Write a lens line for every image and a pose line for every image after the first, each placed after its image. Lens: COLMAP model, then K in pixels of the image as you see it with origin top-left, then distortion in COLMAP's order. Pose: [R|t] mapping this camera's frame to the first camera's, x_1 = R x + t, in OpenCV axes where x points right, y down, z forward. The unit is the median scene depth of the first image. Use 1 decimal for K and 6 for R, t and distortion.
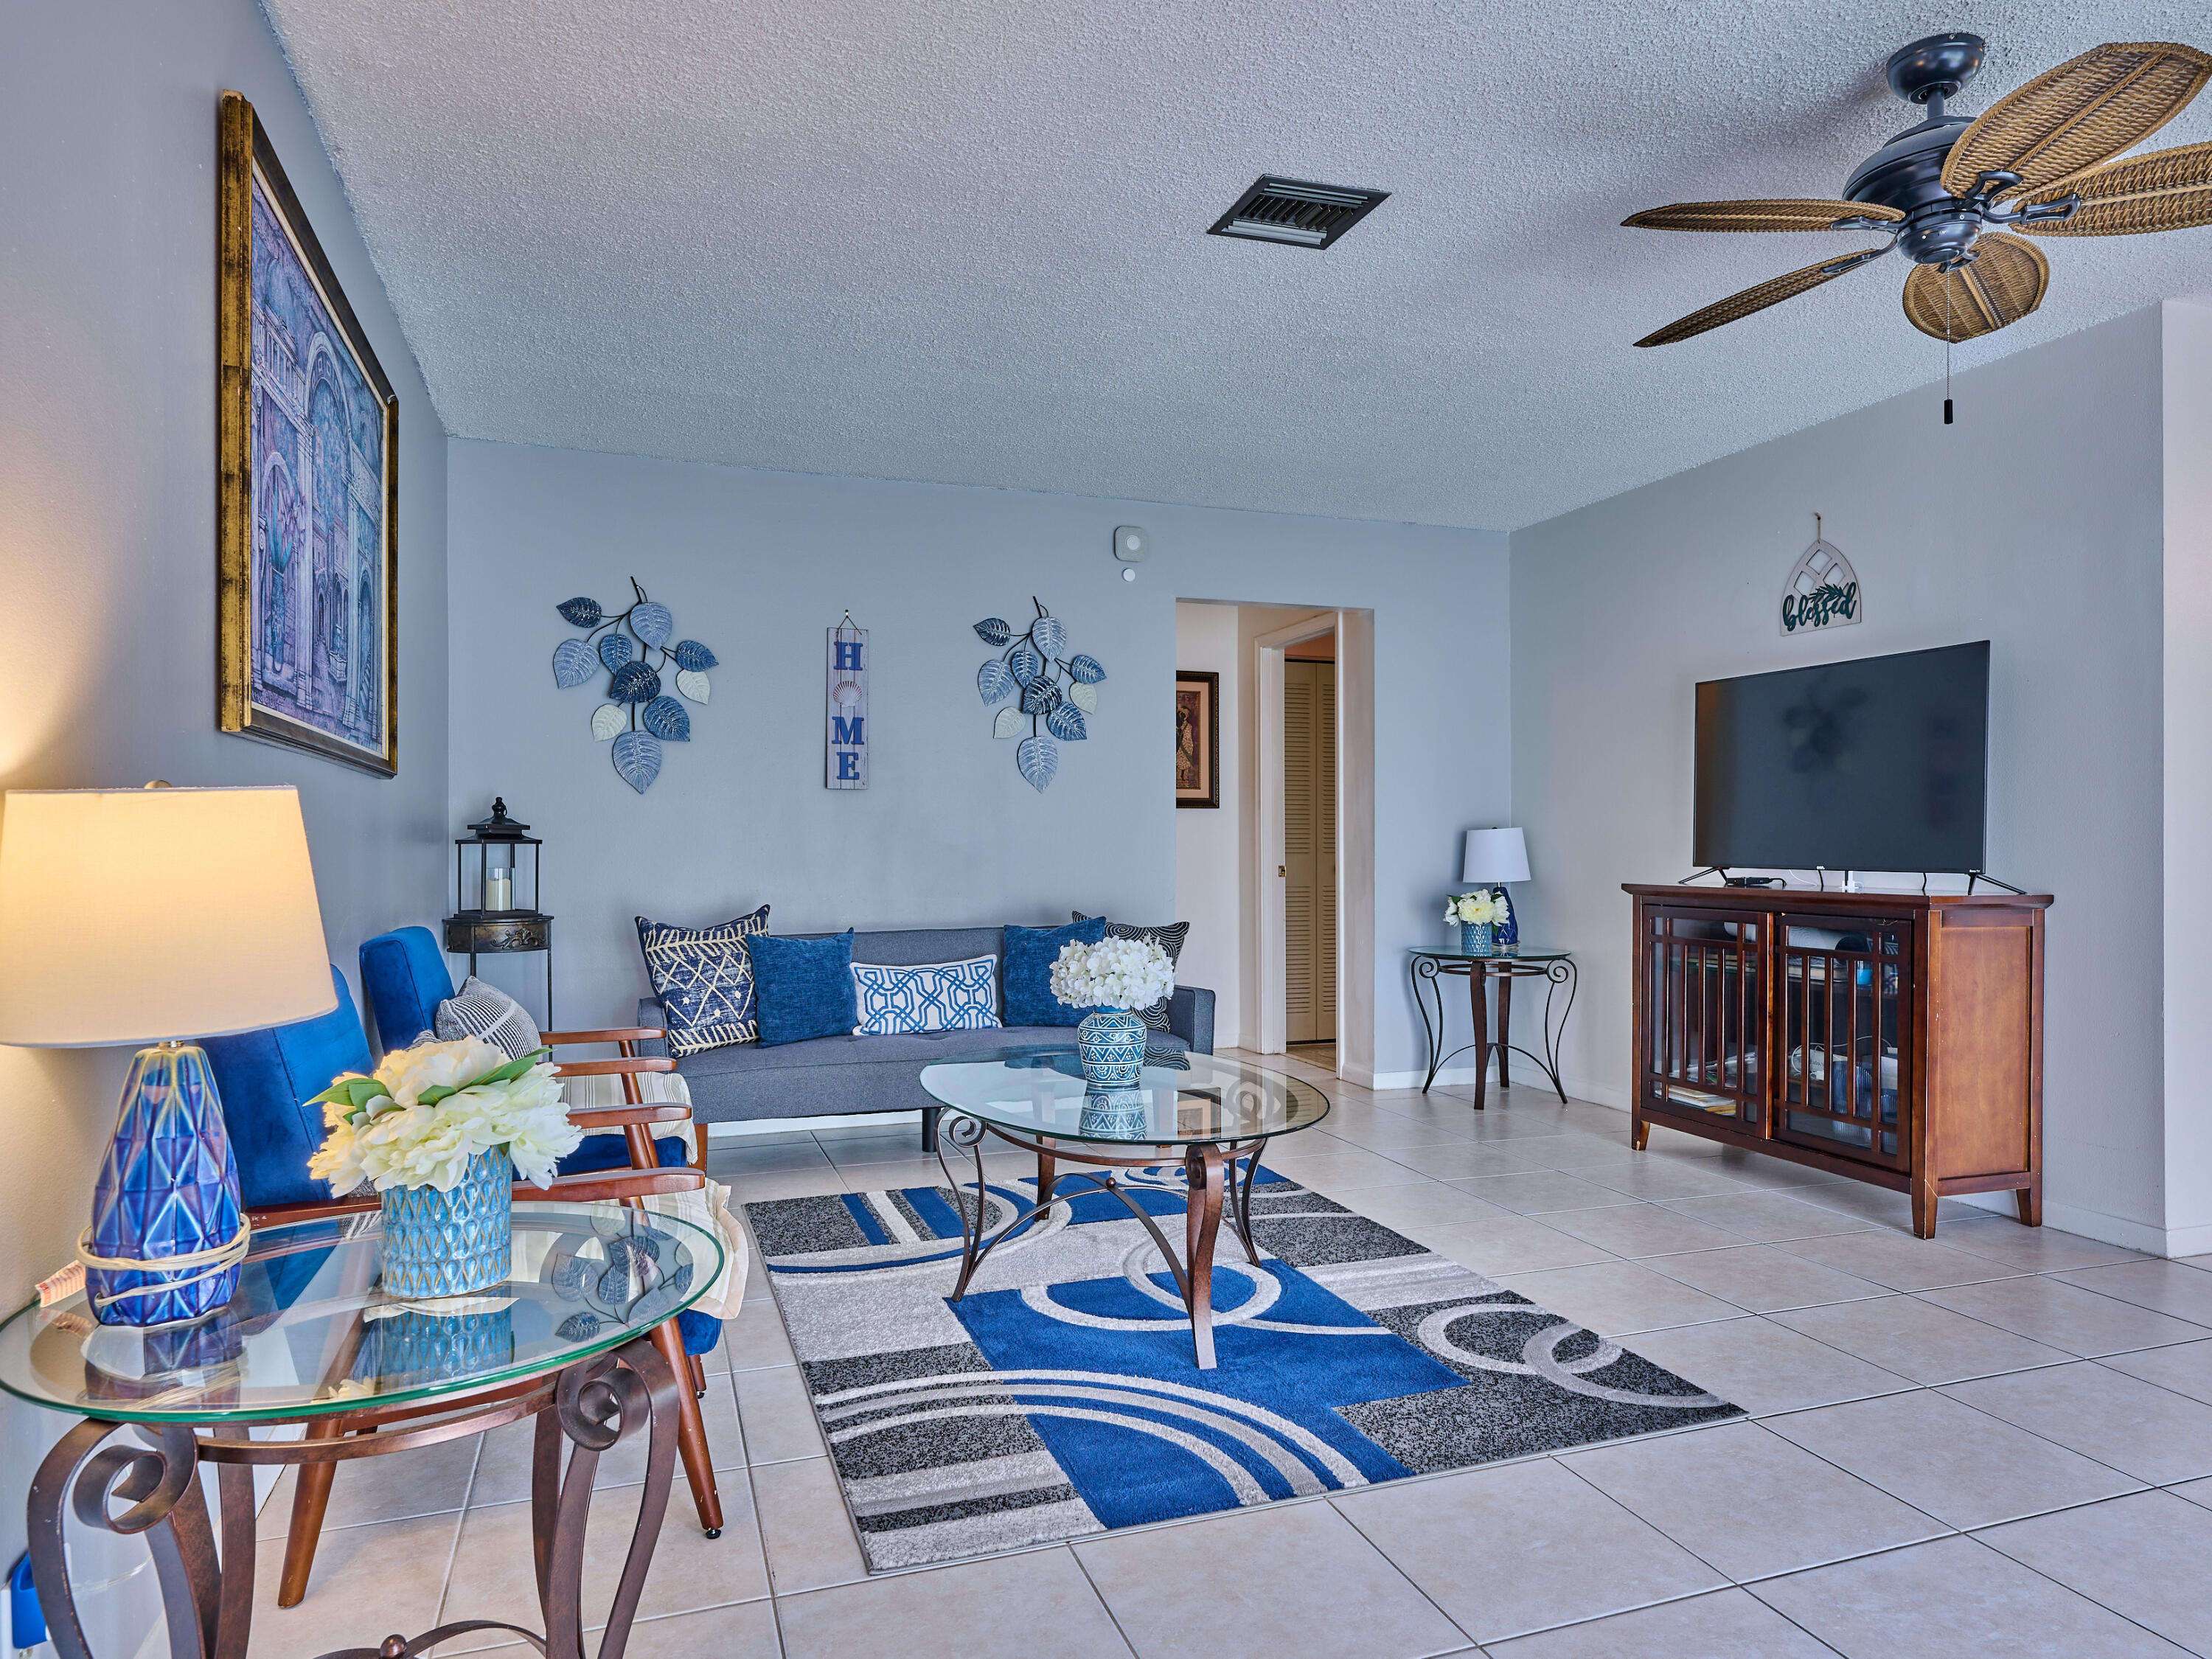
lens RADIAL K [[1381.8, 0, 1132.7], [0, 1381.8, 835.9], [0, 0, 1]] dist [-0.003154, -0.000227]
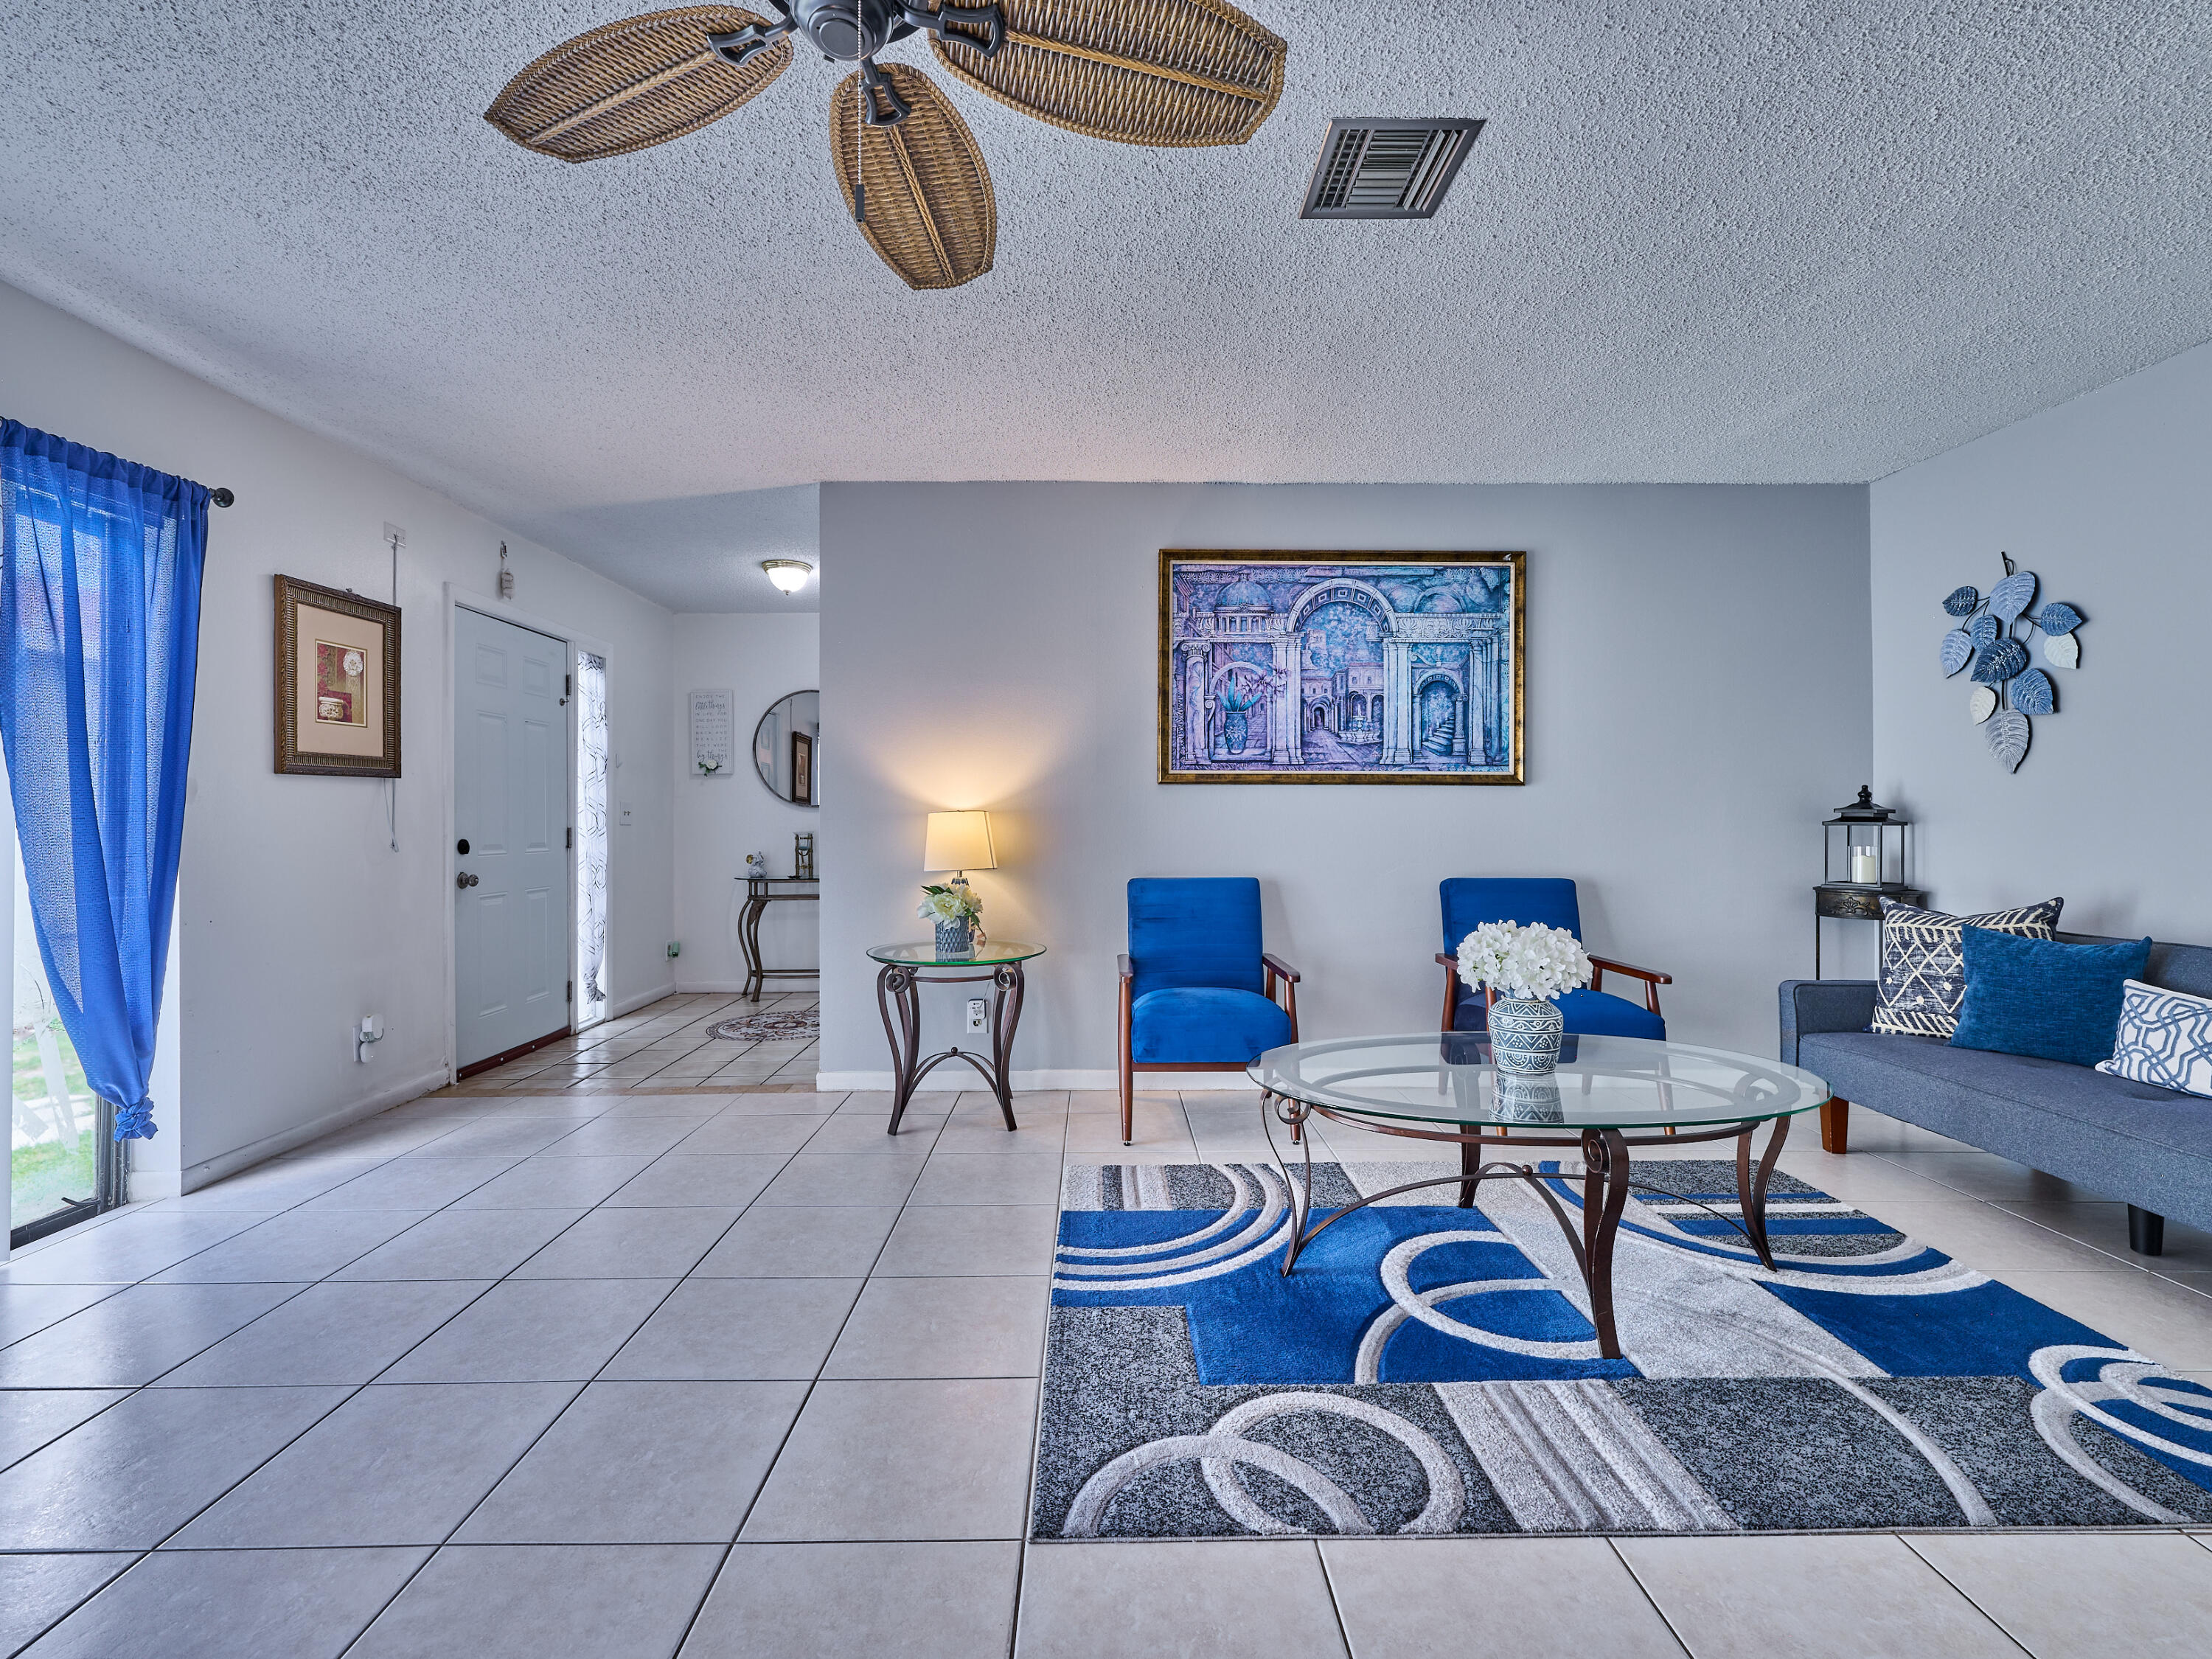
lens RADIAL K [[974.8, 0, 1106.0], [0, 974.8, 829.5], [0, 0, 1]] dist [0.000001, -0.000239]
pose [[-0.330804, 0.007037, -0.943673, 0.739059], [0.008440, 0.999954, 0.004498, -0.000107], [0.943662, -0.006477, -0.330848, 0.942648]]
